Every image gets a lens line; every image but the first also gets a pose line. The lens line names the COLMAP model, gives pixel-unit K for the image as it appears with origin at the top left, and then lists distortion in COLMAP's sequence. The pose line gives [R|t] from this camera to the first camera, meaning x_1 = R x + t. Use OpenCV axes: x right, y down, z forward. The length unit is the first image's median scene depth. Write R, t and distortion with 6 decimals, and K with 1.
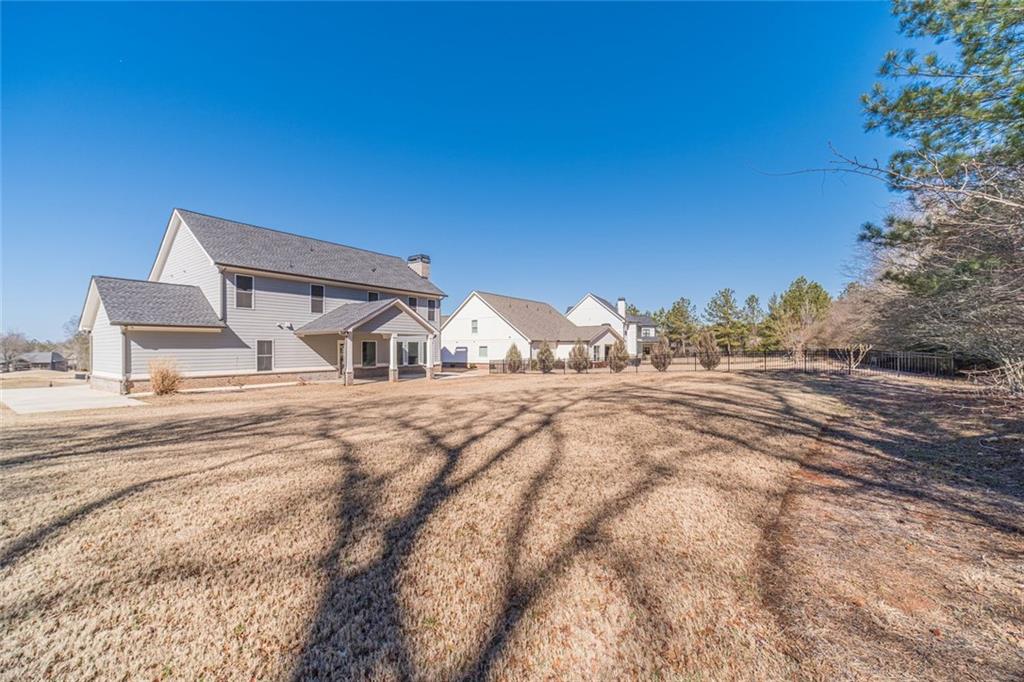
lens RADIAL K [[411.0, 0, 516.7], [0, 411.0, 343.8], [0, 0, 1]] dist [0.005884, -0.000314]
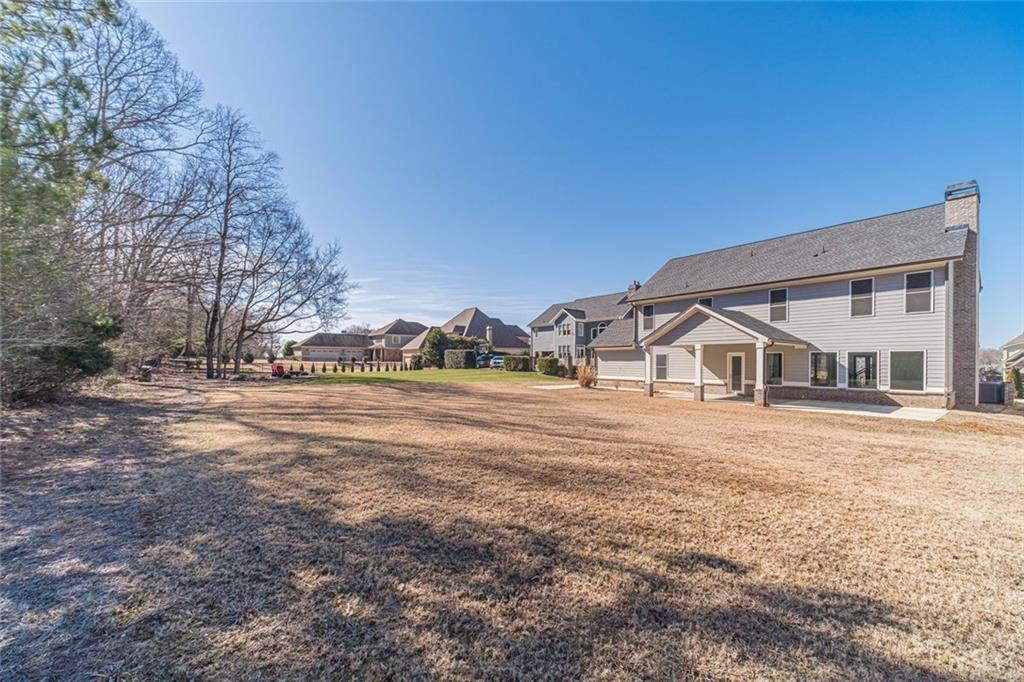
lens RADIAL K [[403.5, 0, 514.7], [0, 403.5, 345.4], [0, 0, 1]] dist [0.007508, 0.000025]
pose [[-0.272534, -0.035370, -0.961496, 0.561318], [0.008939, 0.999188, -0.039290, 0.006846], [0.962105, -0.019303, -0.271997, 0.772562]]
